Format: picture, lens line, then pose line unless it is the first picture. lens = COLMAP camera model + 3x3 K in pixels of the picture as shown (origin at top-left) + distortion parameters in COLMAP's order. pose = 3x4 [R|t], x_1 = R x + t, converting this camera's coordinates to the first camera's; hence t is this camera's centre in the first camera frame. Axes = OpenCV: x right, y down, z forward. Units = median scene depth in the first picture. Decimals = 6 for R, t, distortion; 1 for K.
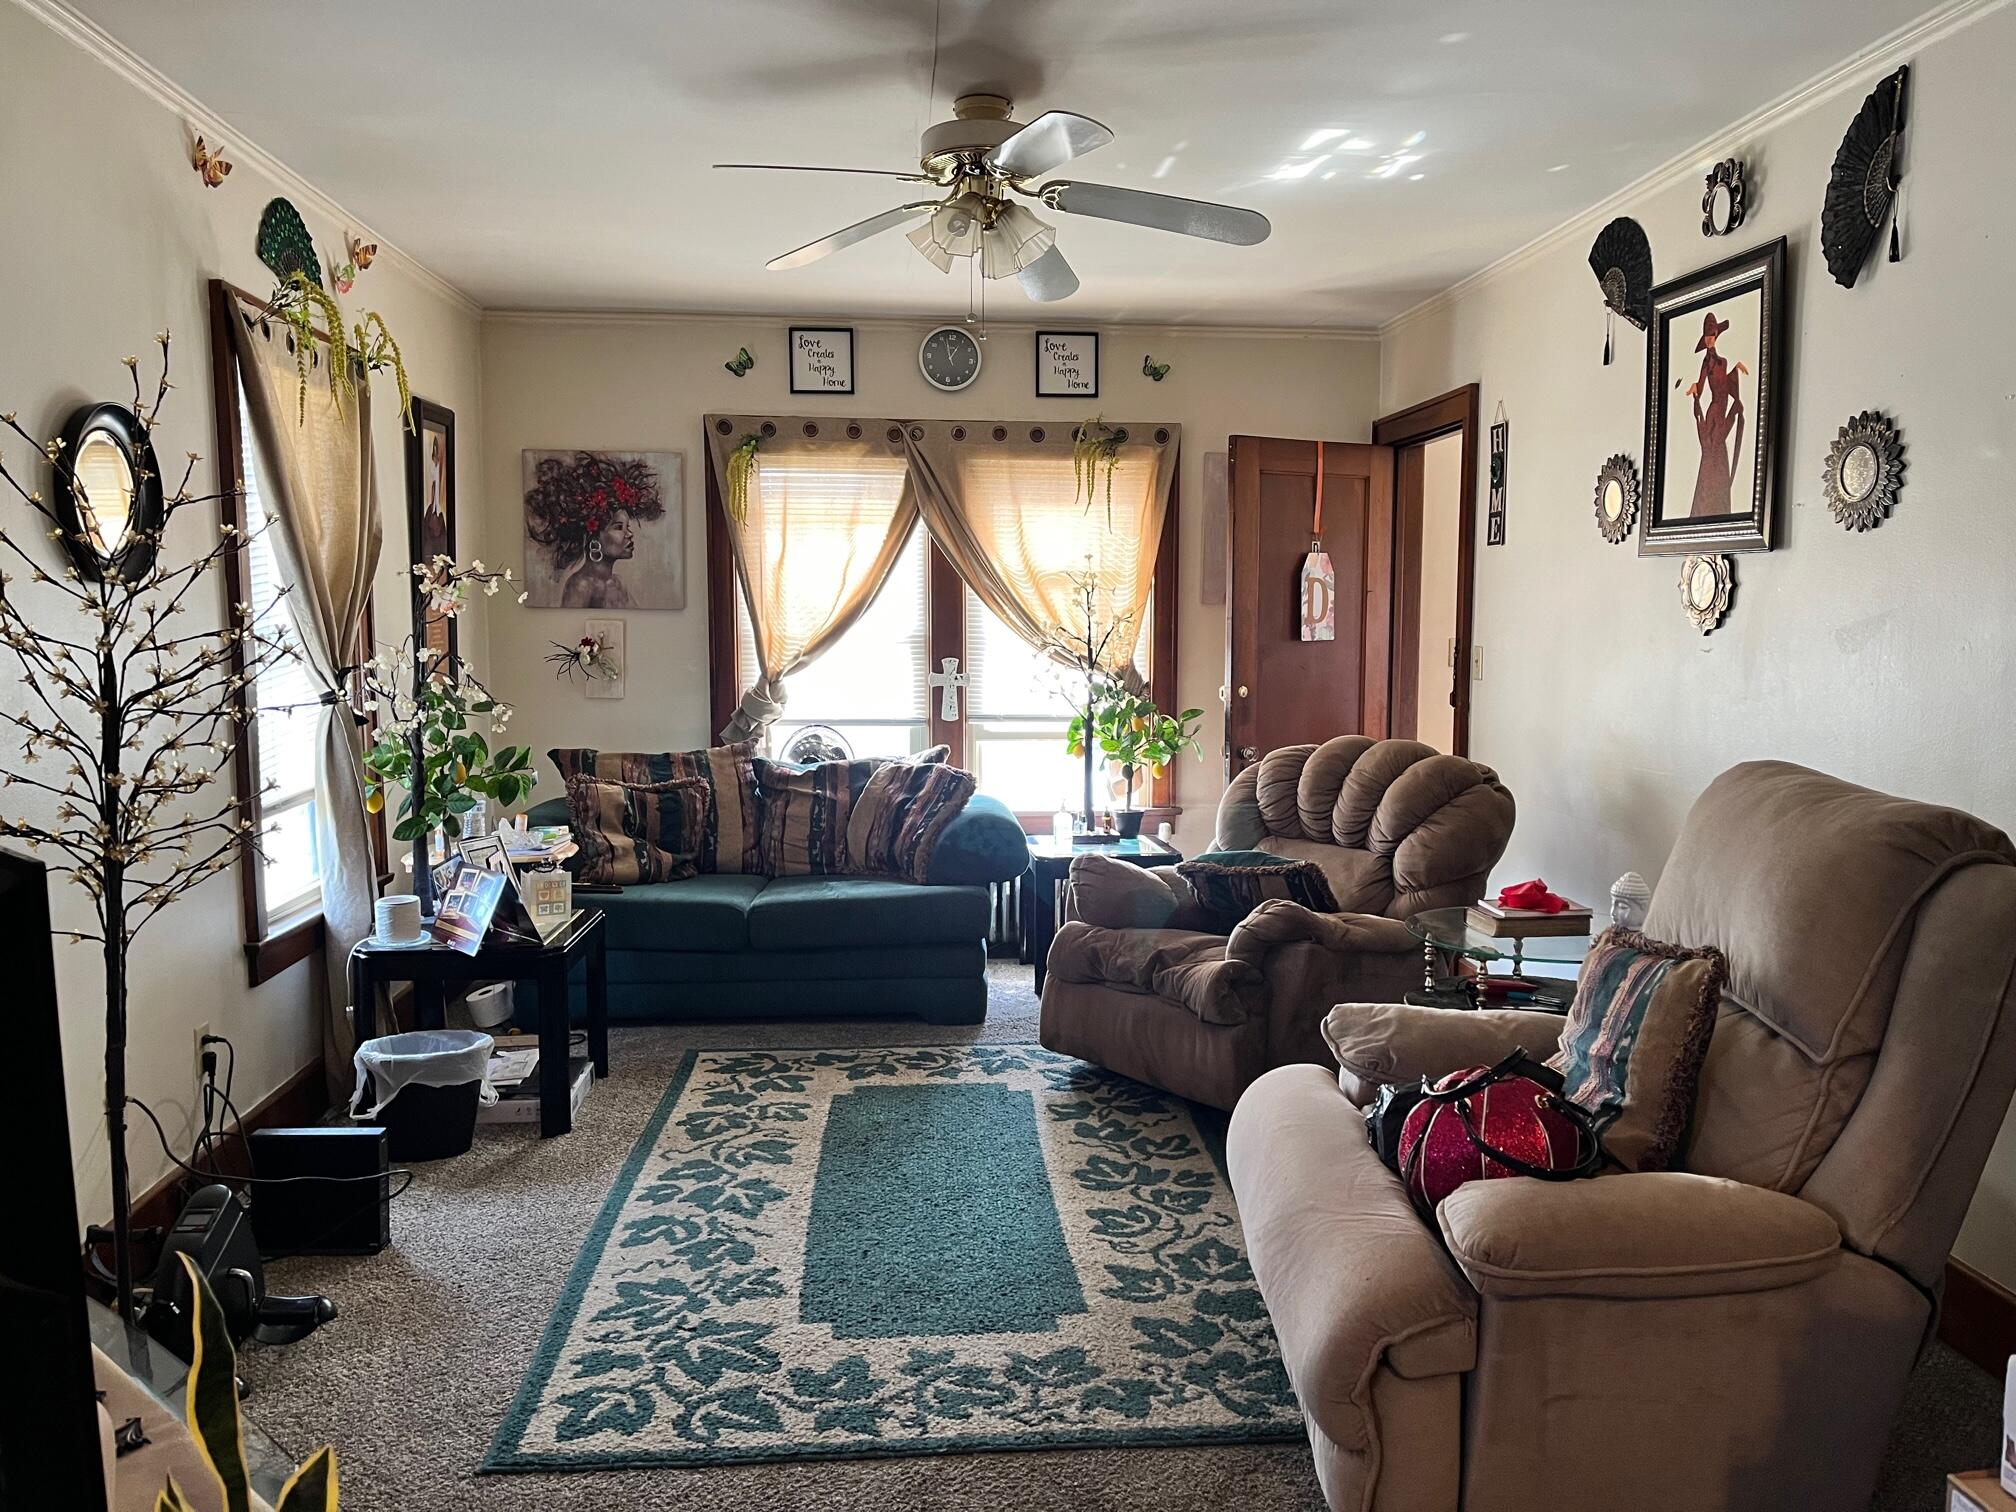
lens RADIAL K [[1535.5, 0, 1010.5], [0, 1535.5, 742.9], [0, 0, 1]] dist [0.074710, -0.101022]
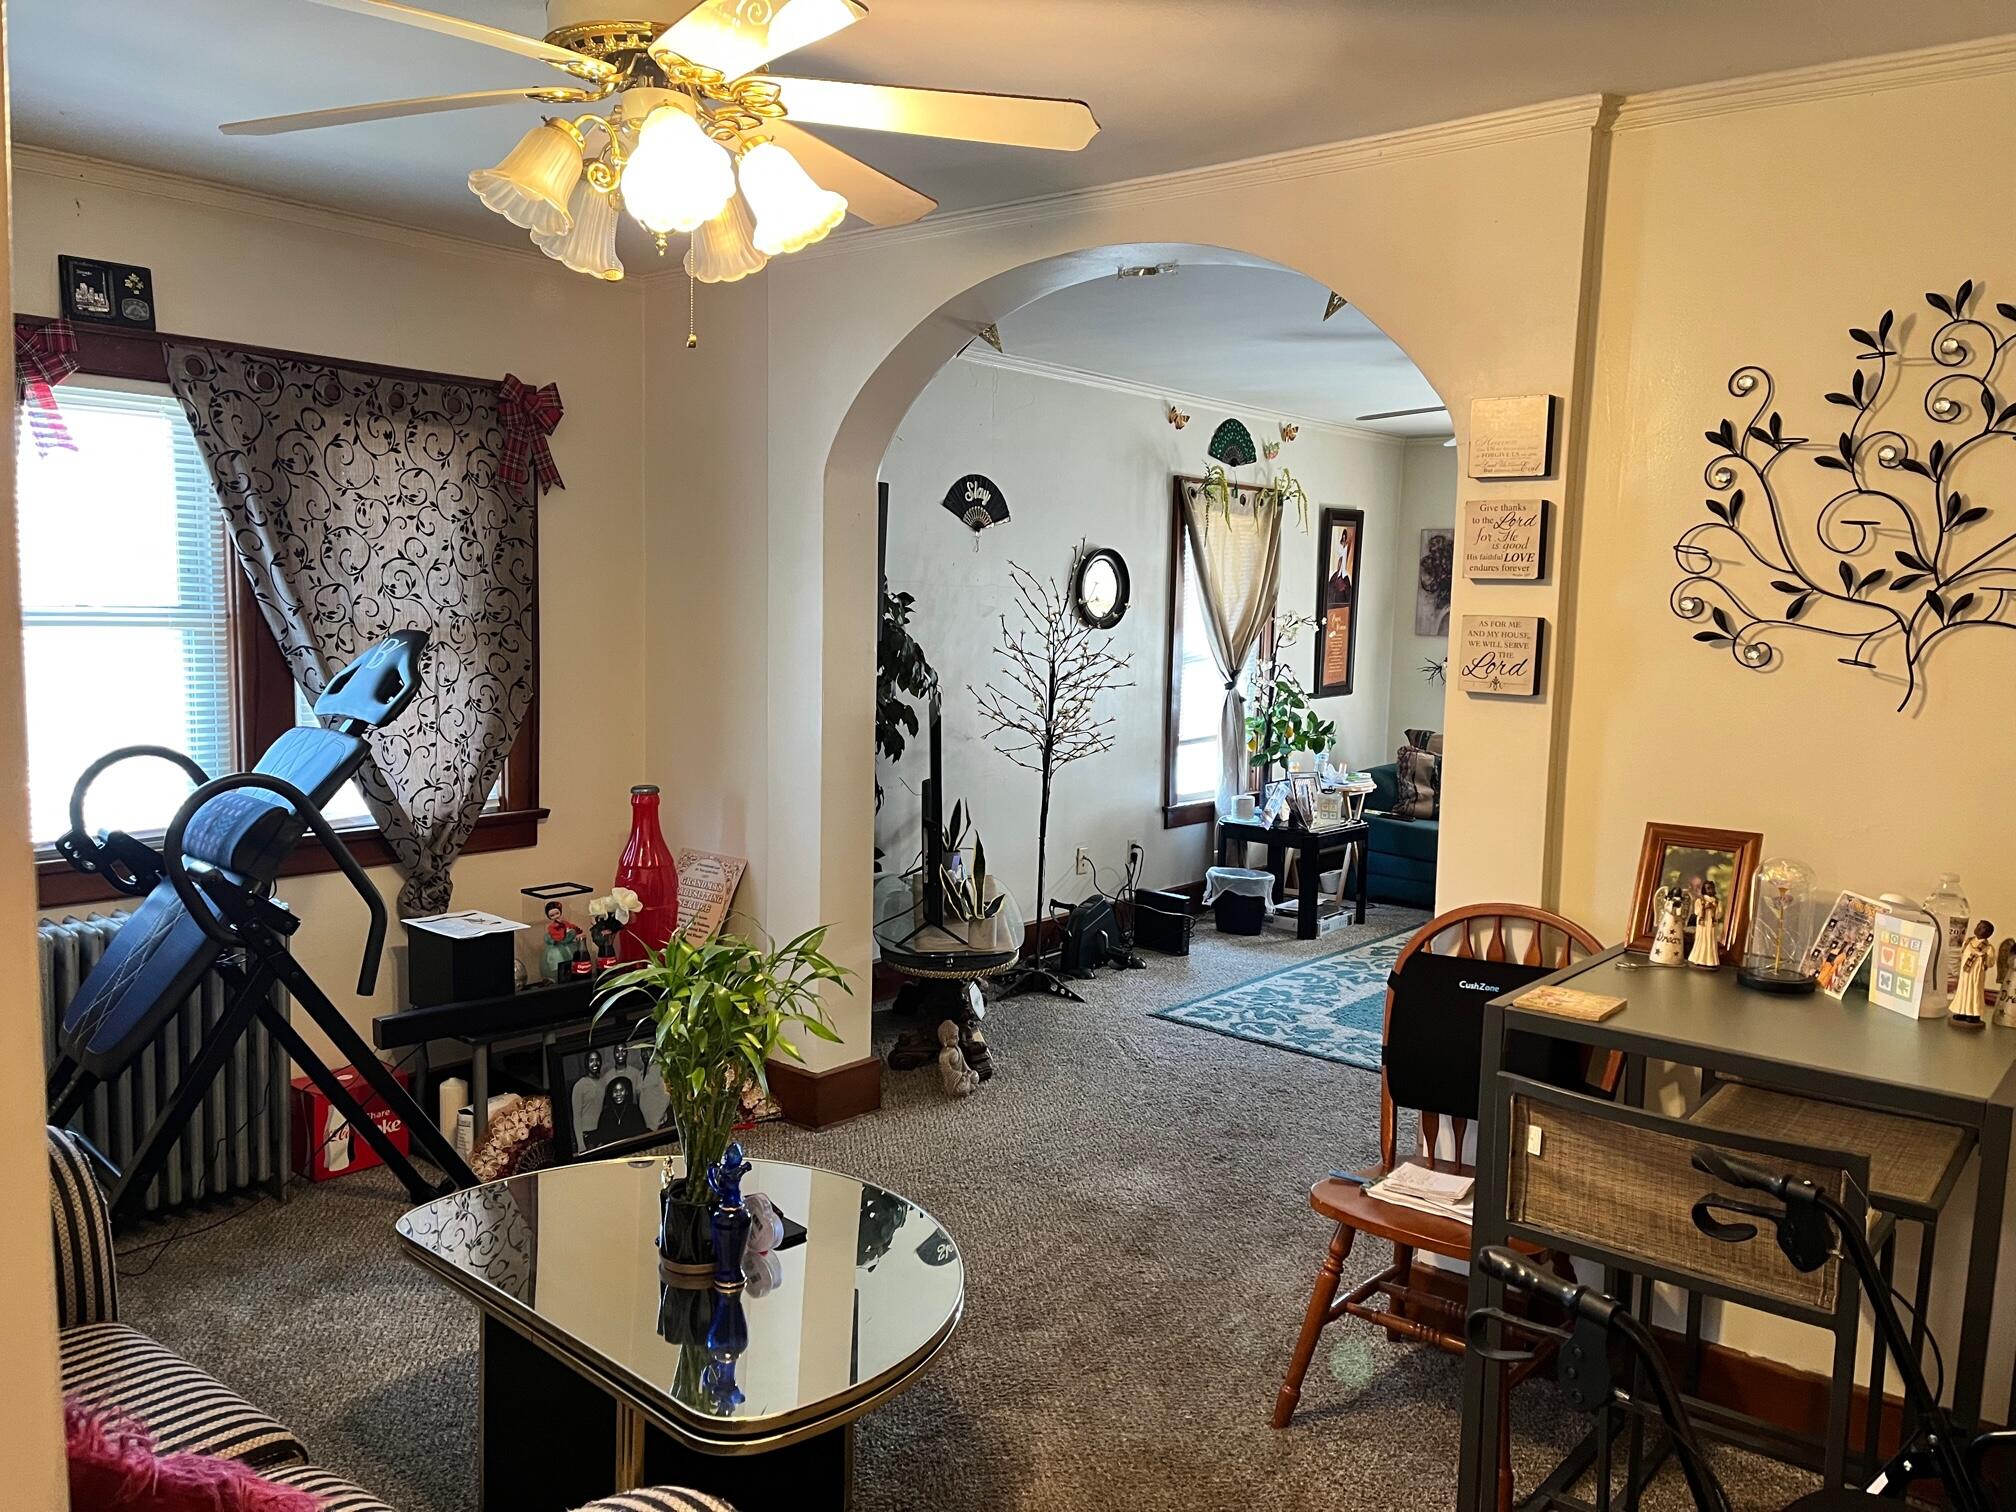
lens RADIAL K [[1535.5, 0, 1007.5], [0, 1535.5, 759.9], [0, 0, 1]] dist [0.074710, -0.101022]
pose [[0.716806, 0.094845, -0.690792, 0.827282], [-0.085476, 0.995186, 0.047943, -0.008451], [0.692014, 0.024680, 0.721462, -0.645123]]
